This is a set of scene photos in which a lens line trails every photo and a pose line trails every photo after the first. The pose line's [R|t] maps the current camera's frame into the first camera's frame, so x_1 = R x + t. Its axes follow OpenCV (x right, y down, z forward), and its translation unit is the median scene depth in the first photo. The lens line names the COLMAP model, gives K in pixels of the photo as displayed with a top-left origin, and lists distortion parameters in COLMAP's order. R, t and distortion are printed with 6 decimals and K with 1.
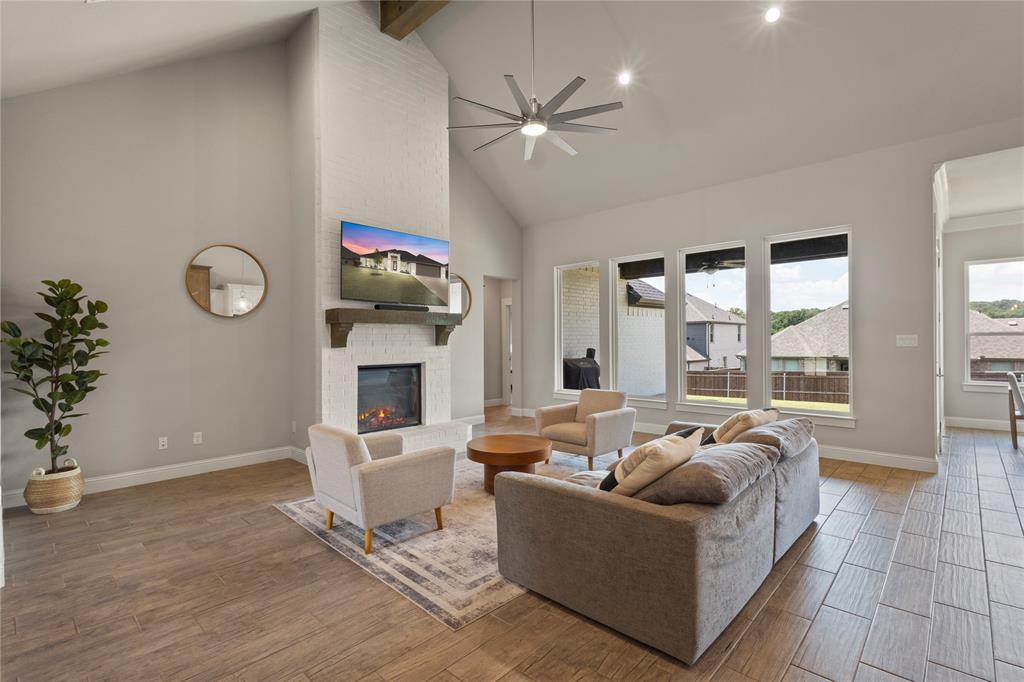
lens RADIAL K [[472.1, 0, 510.7], [0, 472.1, 338.6], [0, 0, 1]] dist [0.004604, 0.000430]
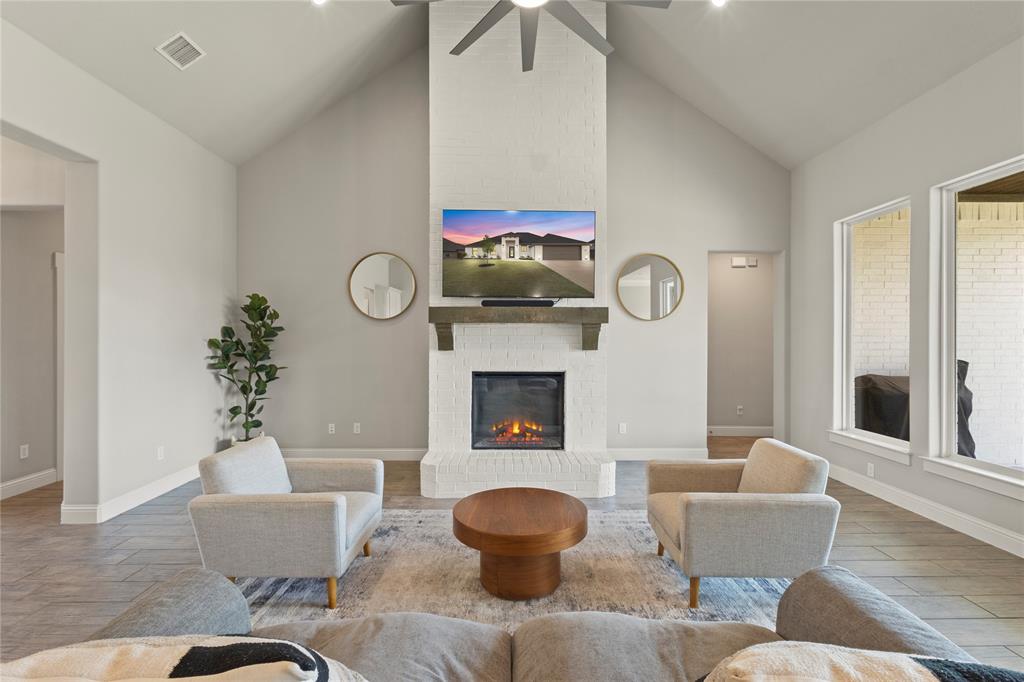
lens RADIAL K [[472.1, 0, 513.4], [0, 472.1, 334.2], [0, 0, 1]] dist [0.004604, 0.000430]
pose [[0.689154, -0.001049, -0.724615, 0.354169], [-0.000525, 0.999998, -0.001947, -0.009512], [0.724615, 0.001722, 0.689152, 0.435087]]
